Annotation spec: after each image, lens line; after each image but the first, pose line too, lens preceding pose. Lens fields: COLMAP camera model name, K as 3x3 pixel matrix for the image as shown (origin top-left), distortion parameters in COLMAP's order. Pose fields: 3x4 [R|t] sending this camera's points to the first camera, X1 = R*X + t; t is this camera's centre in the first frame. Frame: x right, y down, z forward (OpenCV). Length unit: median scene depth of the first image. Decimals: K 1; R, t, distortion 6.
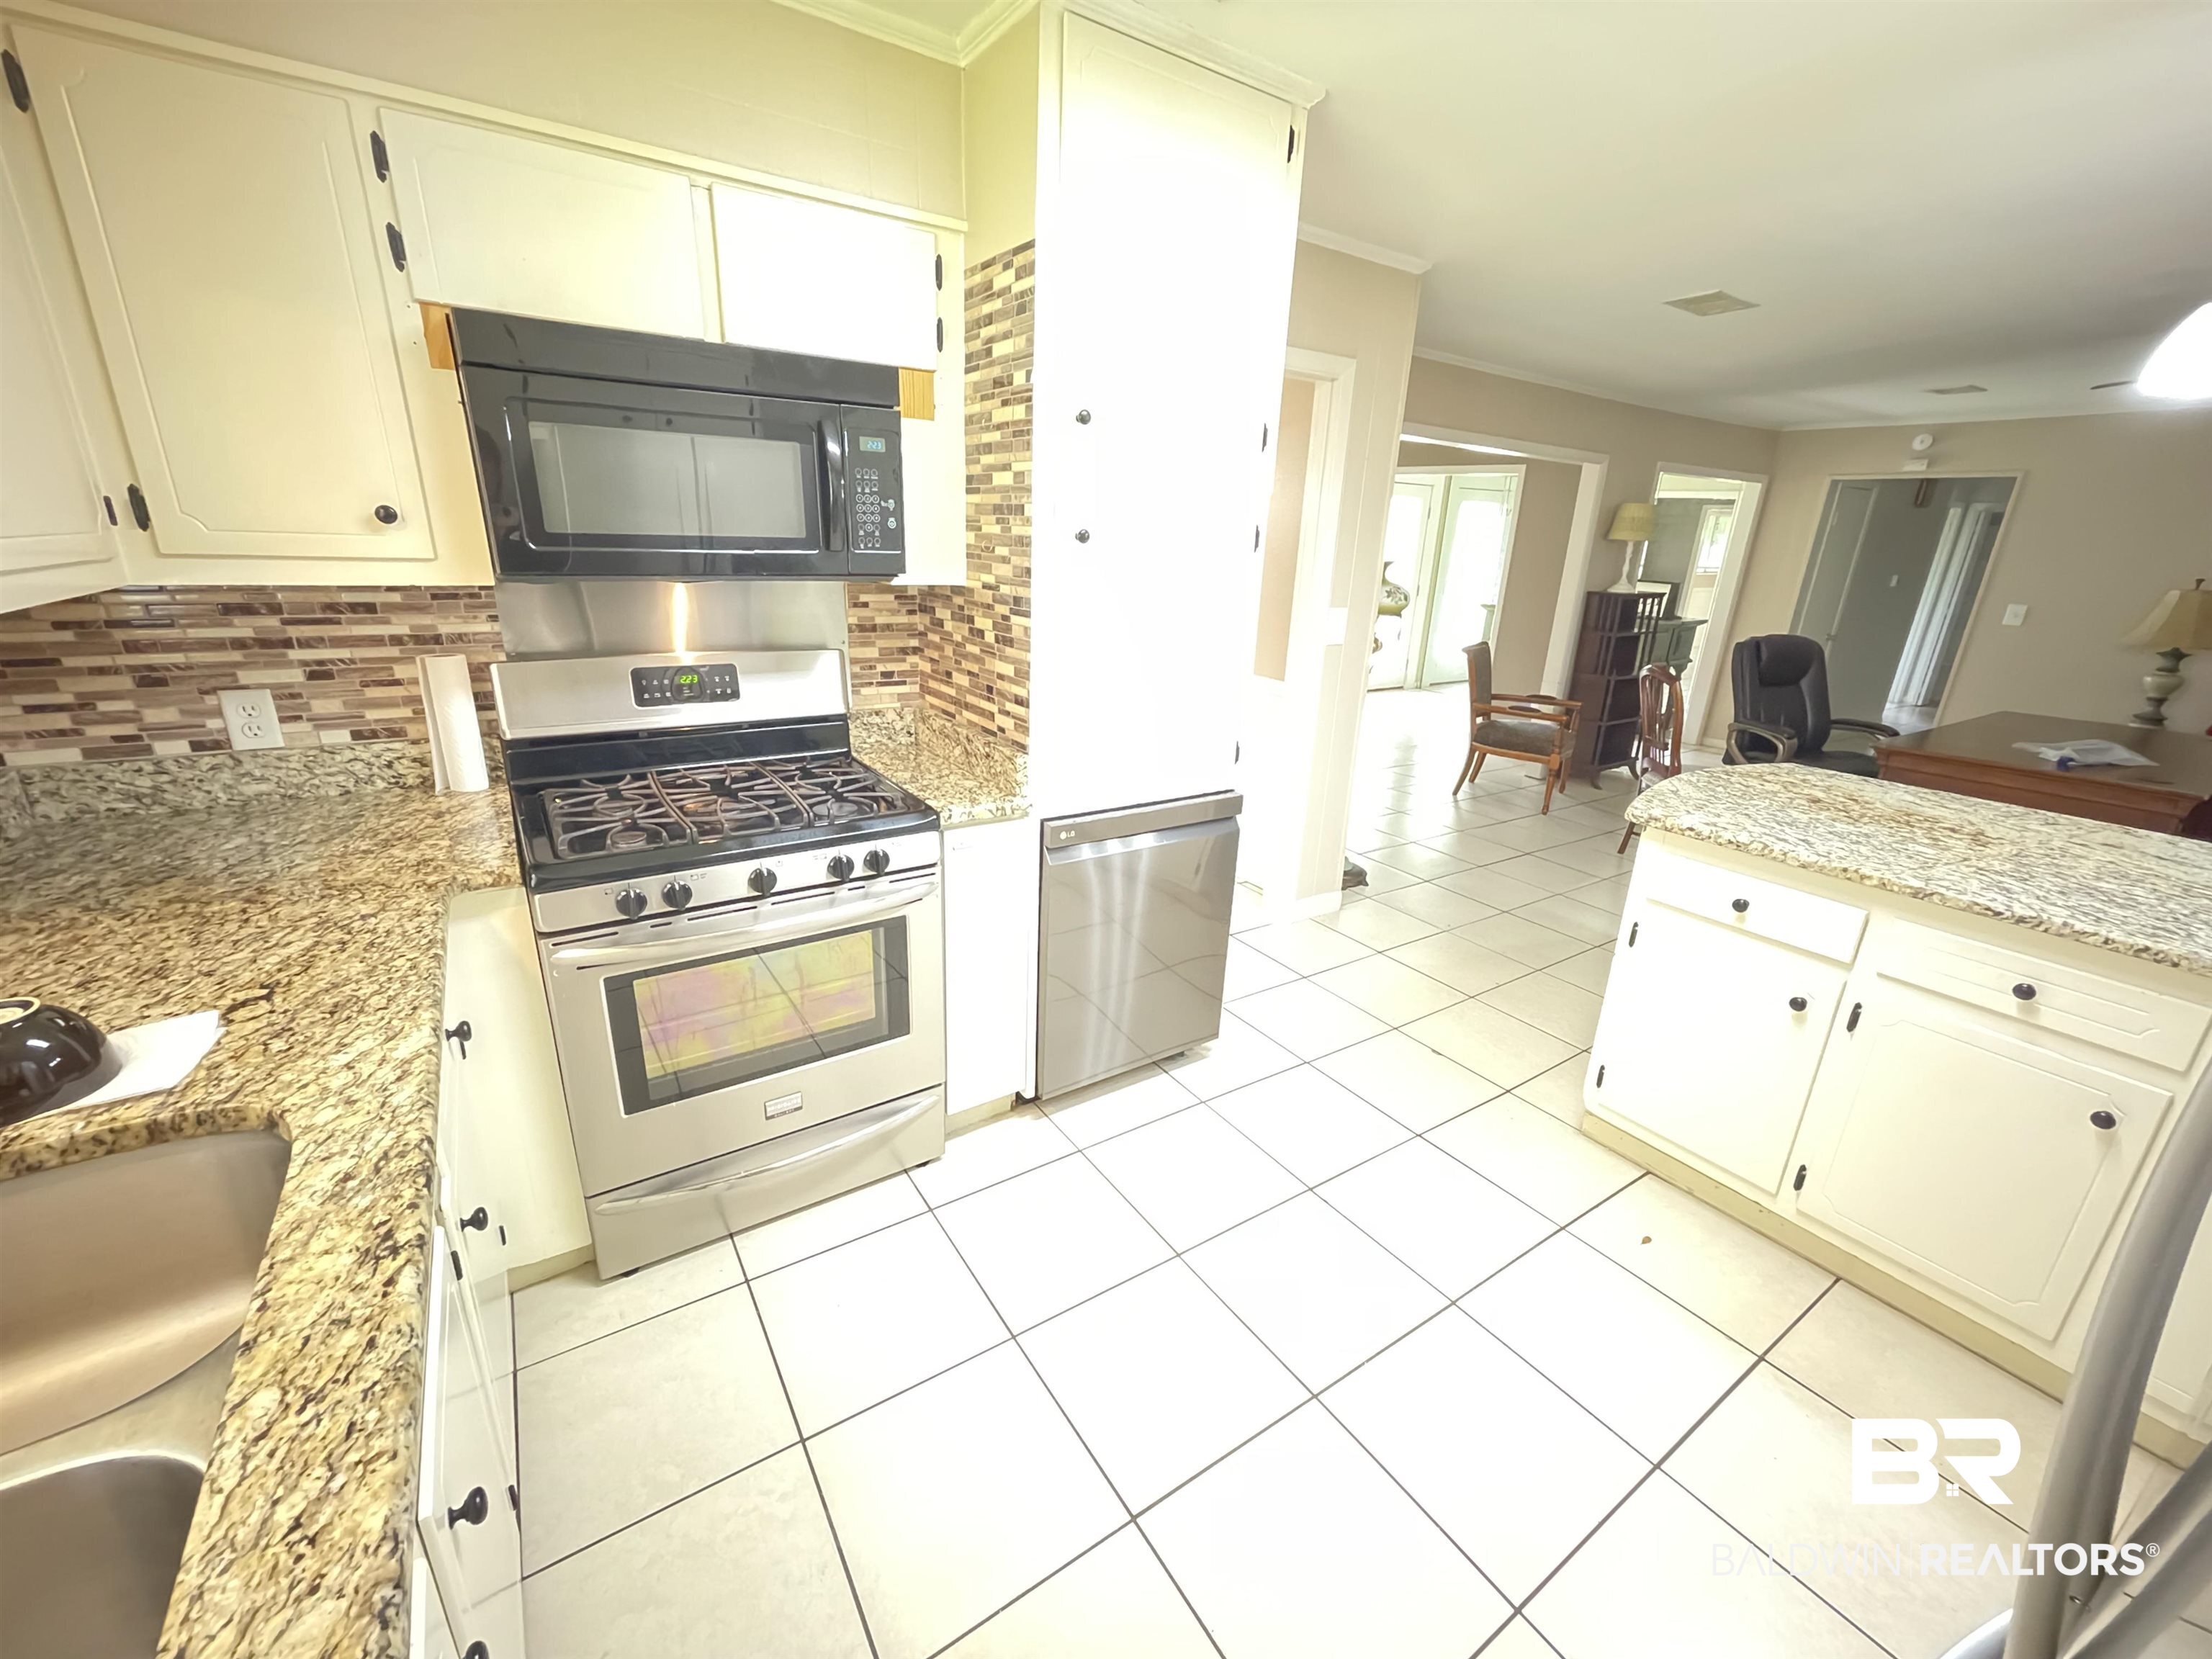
lens RADIAL K [[893.0, 0, 1111.9], [0, 893.0, 839.8], [0, 0, 1]] dist [-0.000430, 0.000924]
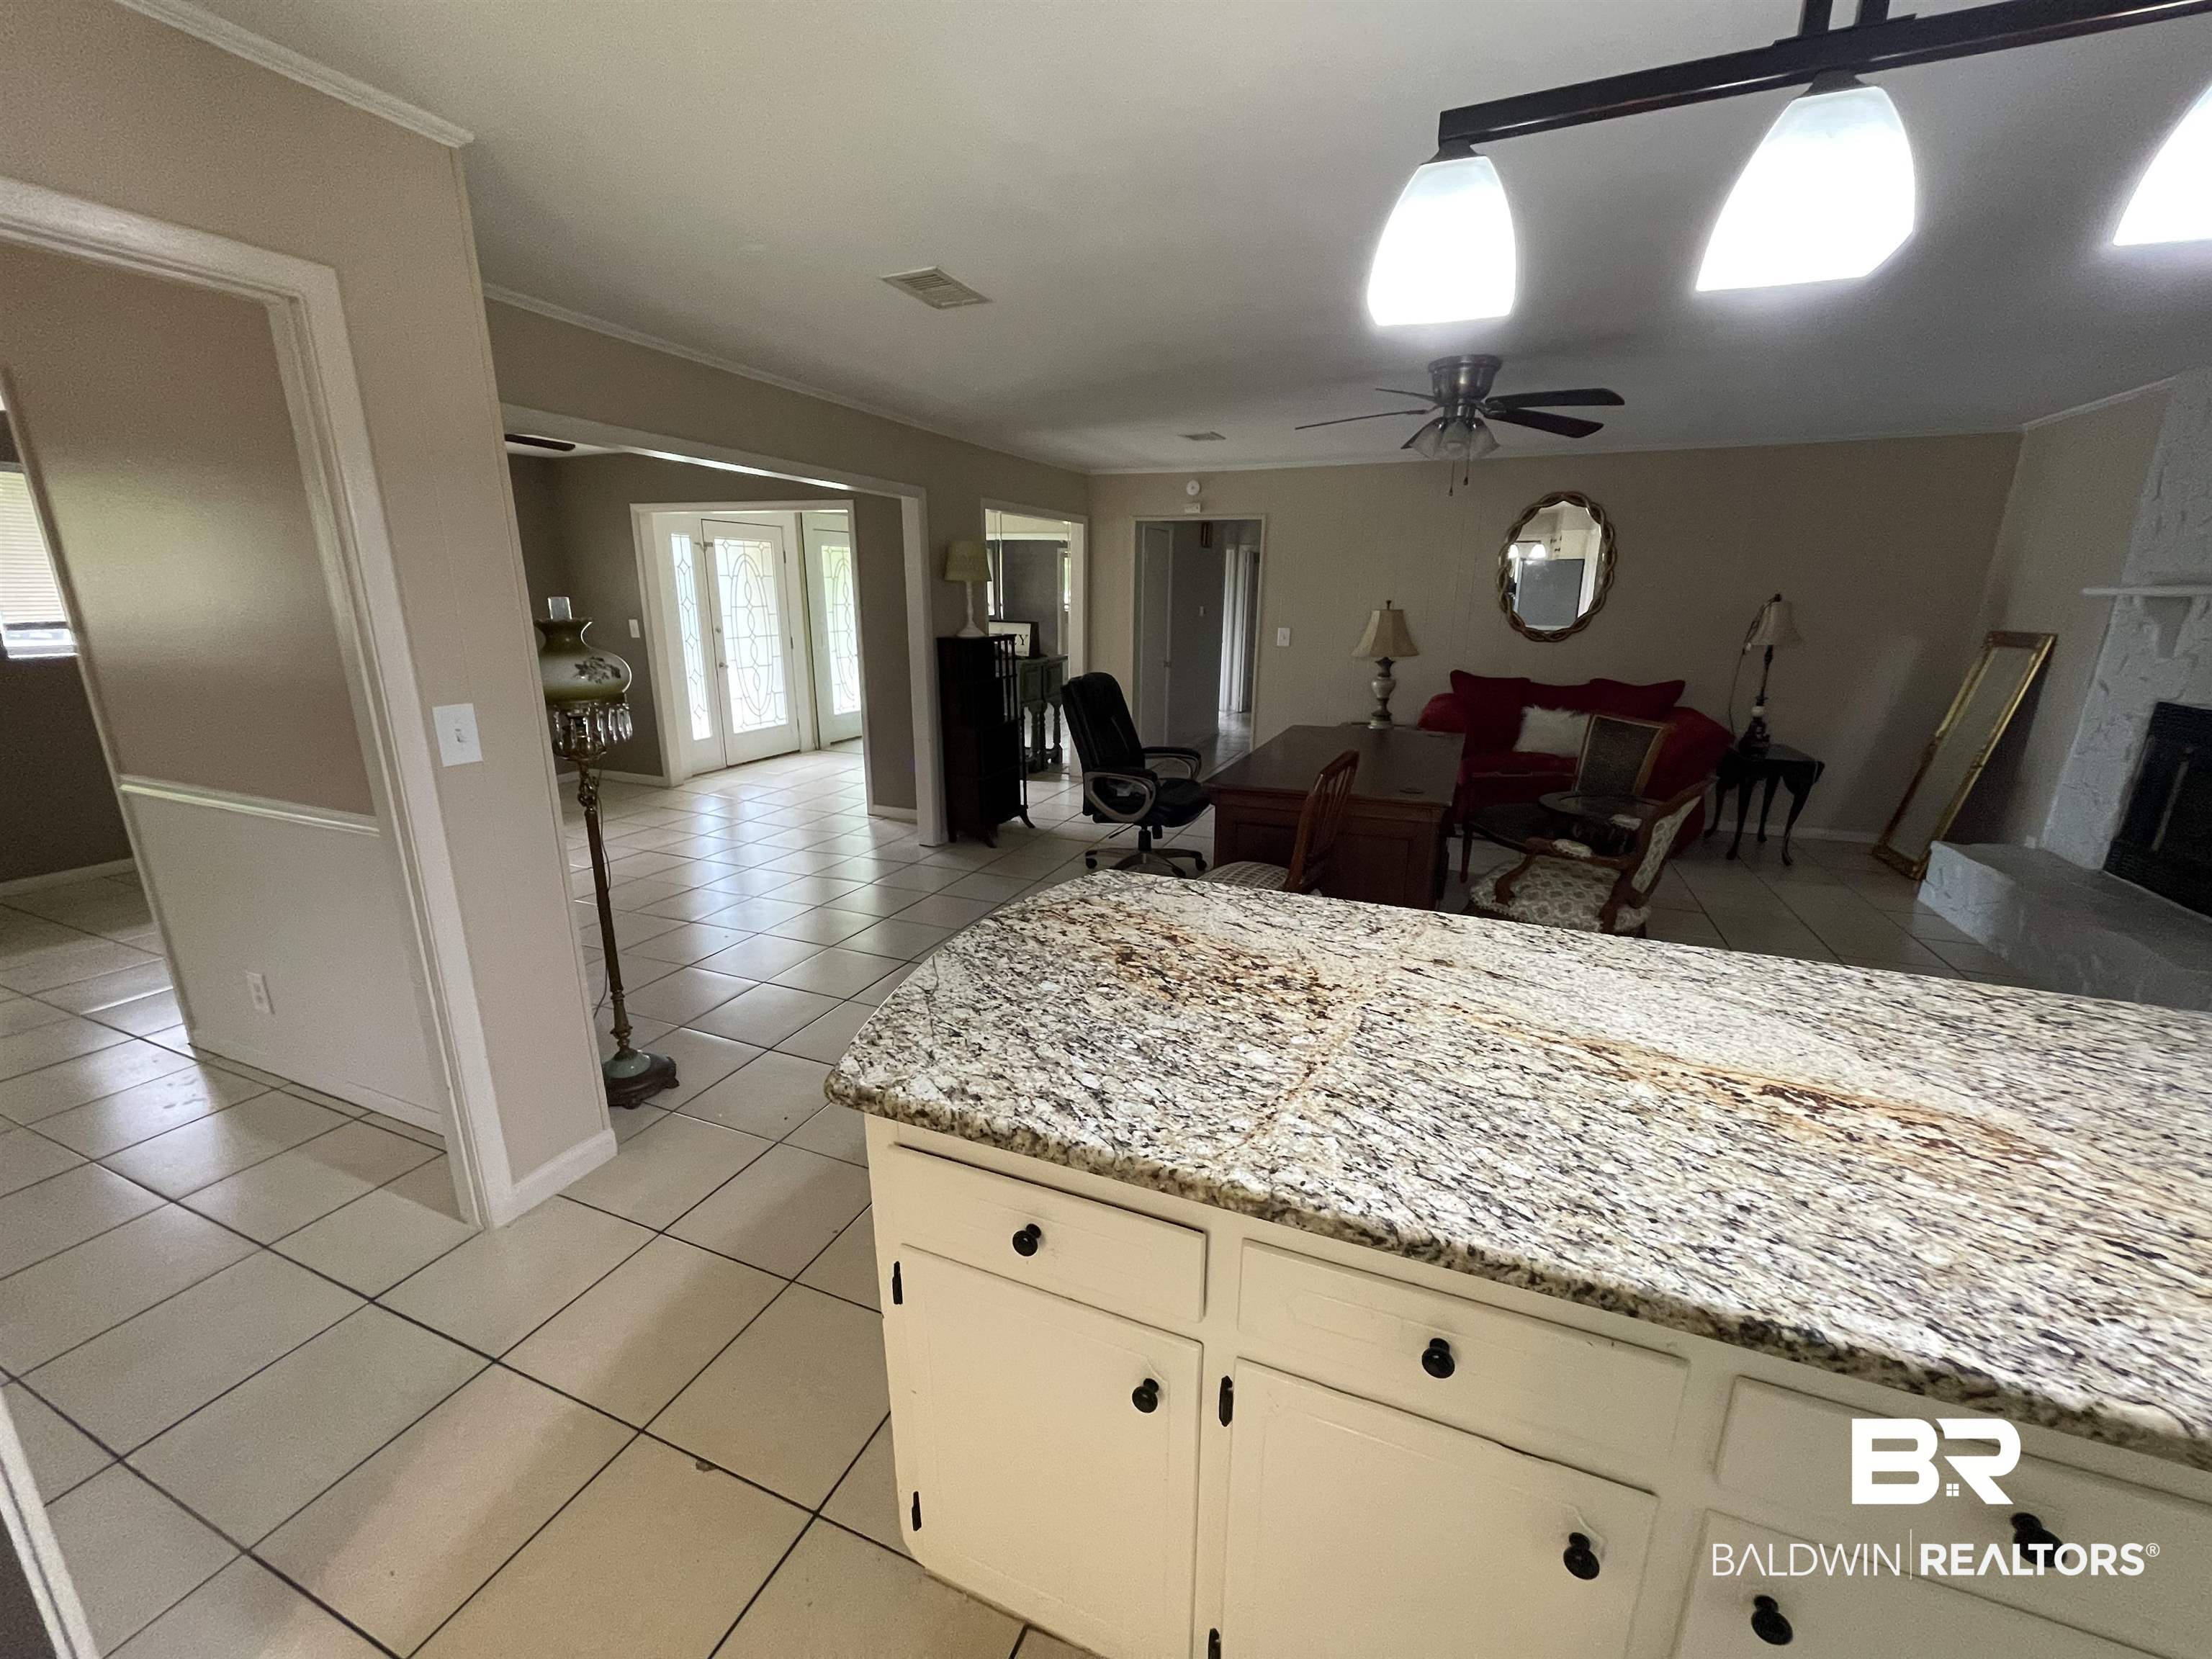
lens RADIAL K [[893.0, 0, 1113.8], [0, 893.0, 839.4], [0, 0, 1]] dist [-0.000430, 0.000924]
pose [[0.827676, -0.176975, 0.532572, 0.493177], [0.202373, 0.979248, 0.010896, -0.153617], [-0.523448, 0.098759, 0.846315, 0.484446]]
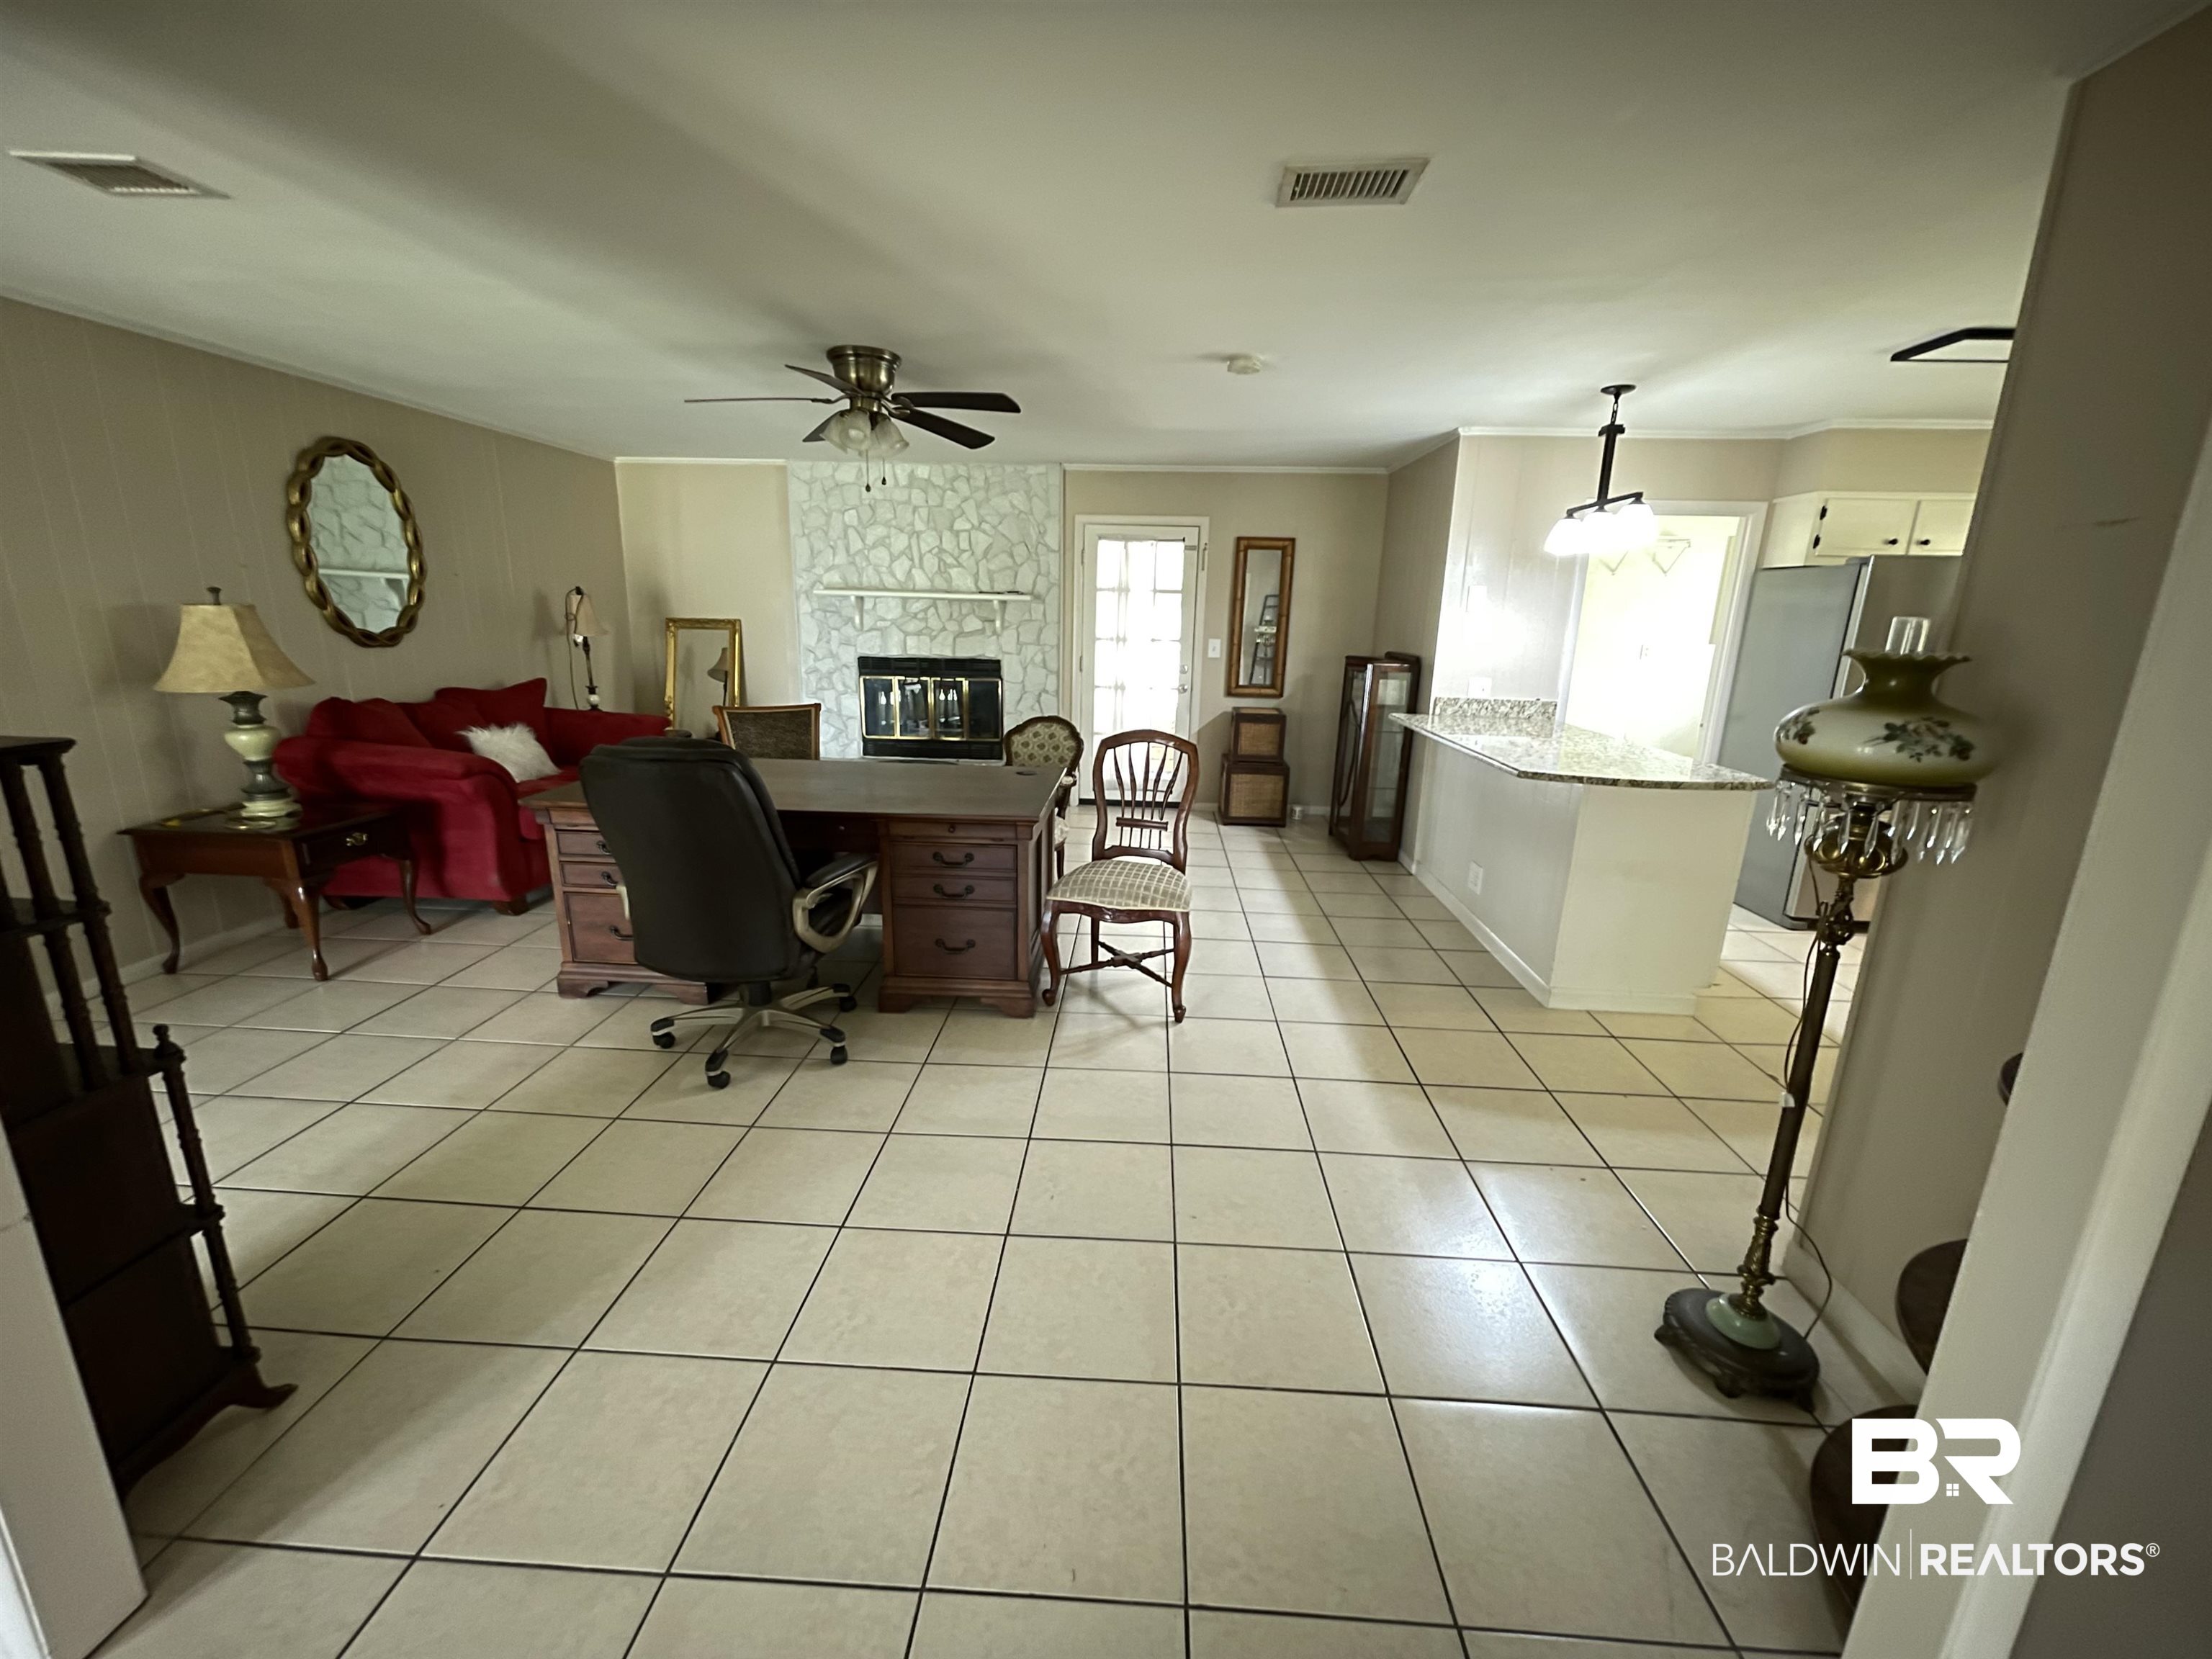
lens RADIAL K [[893.0, 0, 1098.9], [0, 893.0, 839.2], [0, 0, 1]] dist [-0.000430, 0.000924]
pose [[-0.800286, -0.199376, 0.565501, 0.652491], [0.146001, 0.849926, 0.506271, -0.939345], [-0.581572, 0.487725, -0.651075, 2.863176]]
